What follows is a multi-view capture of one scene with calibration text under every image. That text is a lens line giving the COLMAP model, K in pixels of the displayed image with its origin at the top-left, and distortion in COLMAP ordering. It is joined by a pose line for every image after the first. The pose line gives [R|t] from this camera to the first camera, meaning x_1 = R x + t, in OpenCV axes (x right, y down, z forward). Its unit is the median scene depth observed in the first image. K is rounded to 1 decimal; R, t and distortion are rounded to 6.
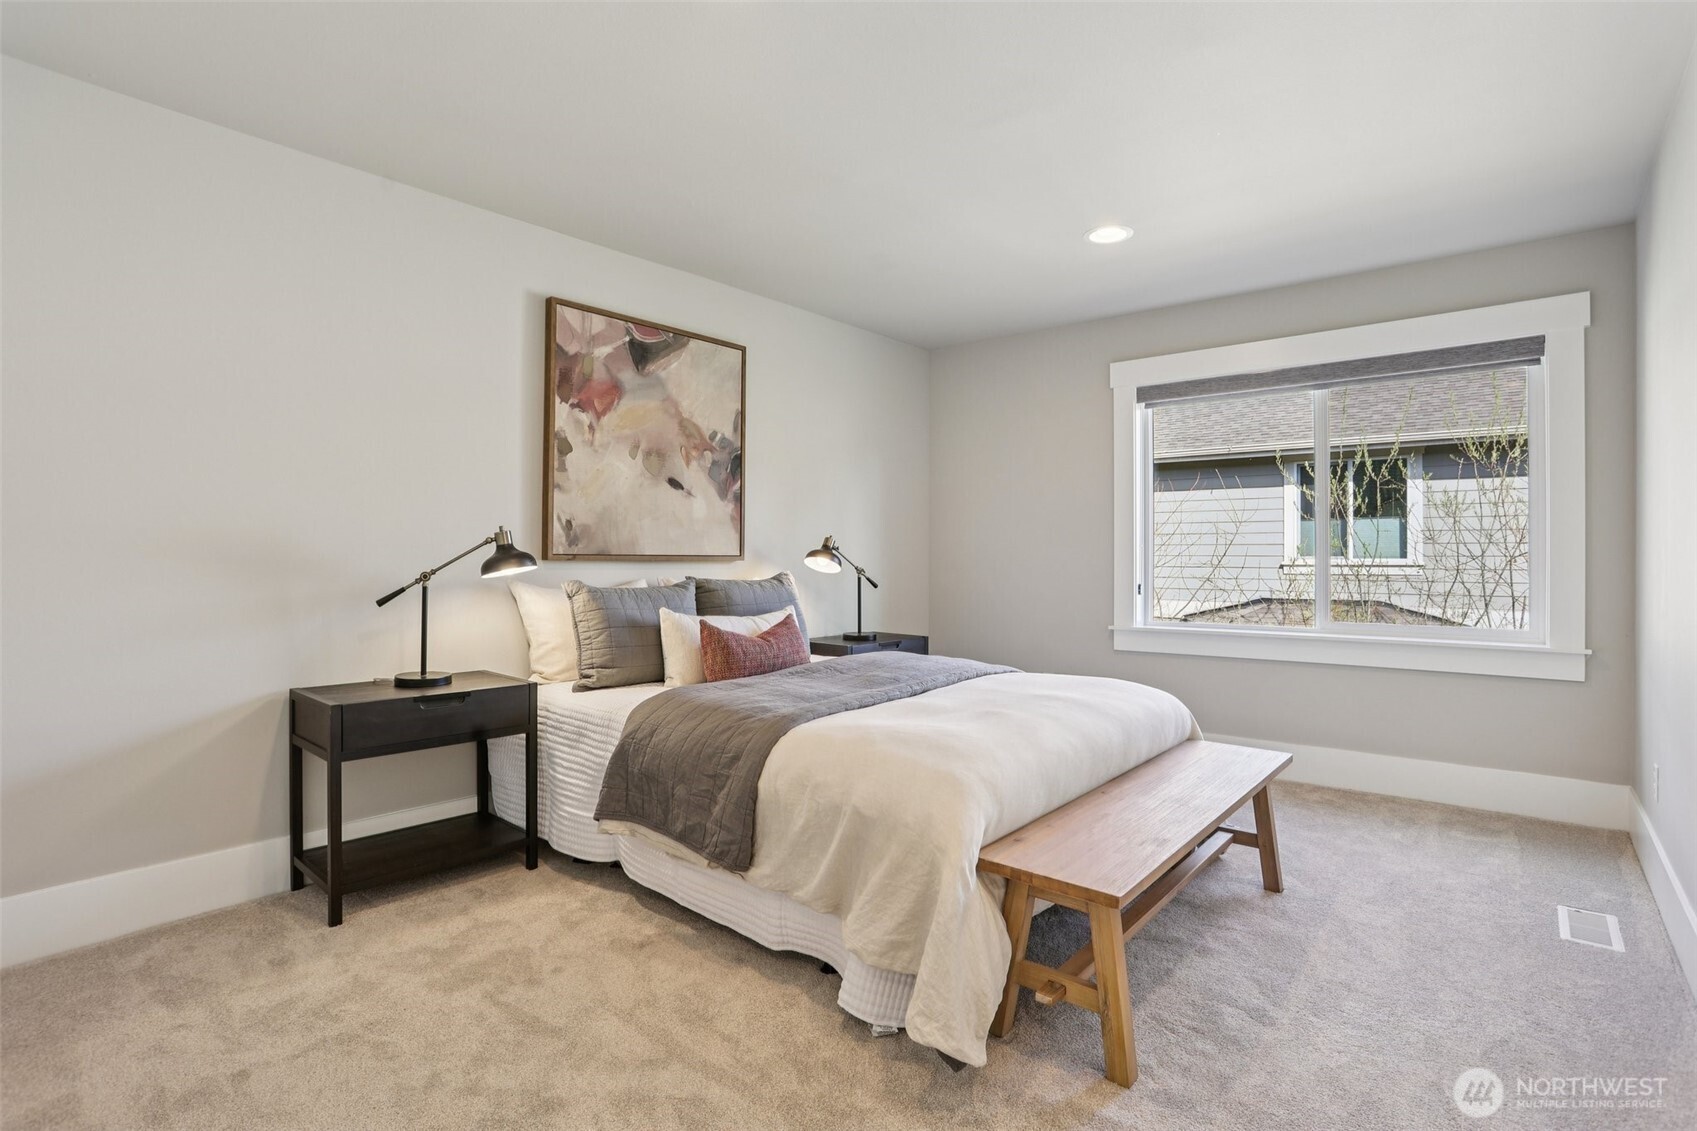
lens RADIAL K [[830.8, 0, 848.5], [0, 830.8, 565.5], [0, 0, 1]] dist [-0.055055, -0.000046]
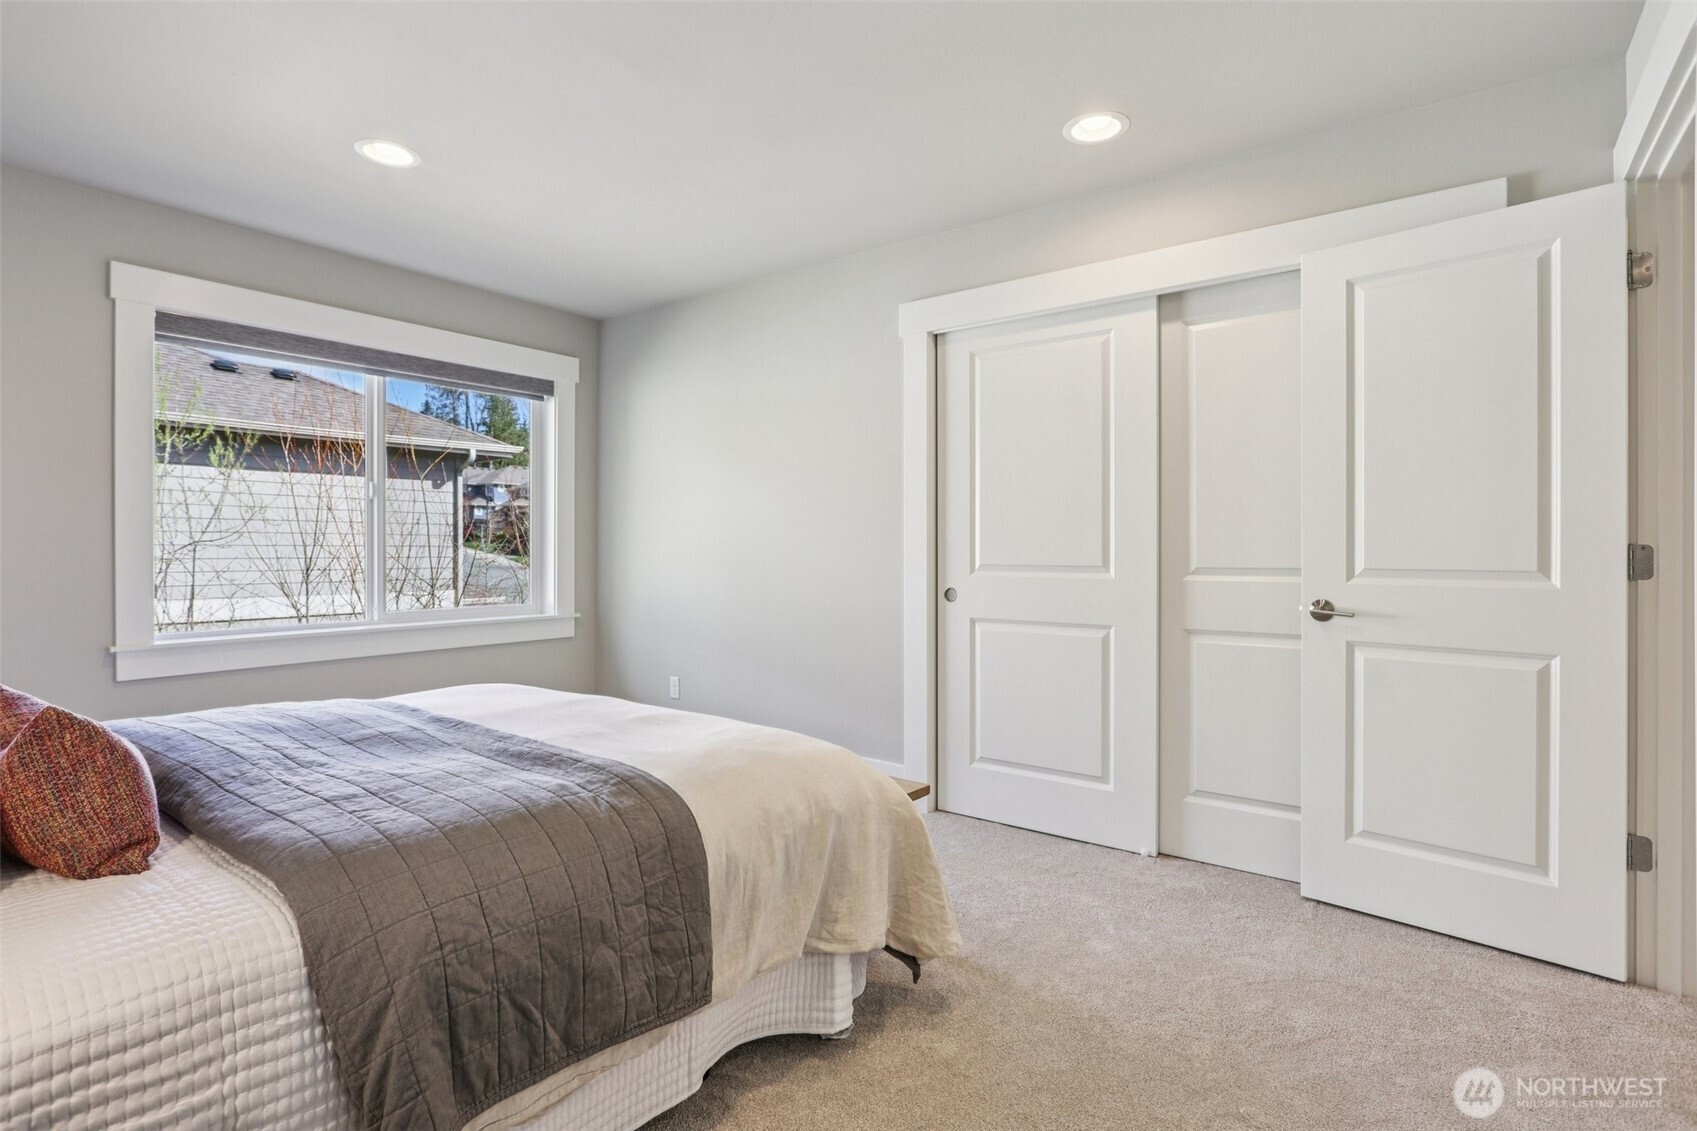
lens RADIAL K [[810.2, 0, 848.5], [0, 810.2, 565.5], [0, 0, 1]] dist [-0.001793, -0.000174]
pose [[-0.047198, -0.020856, 0.998668, -0.433730], [0.007775, 0.999744, 0.021246, -0.004554], [-0.998855, 0.008768, -0.047024, 0.485354]]
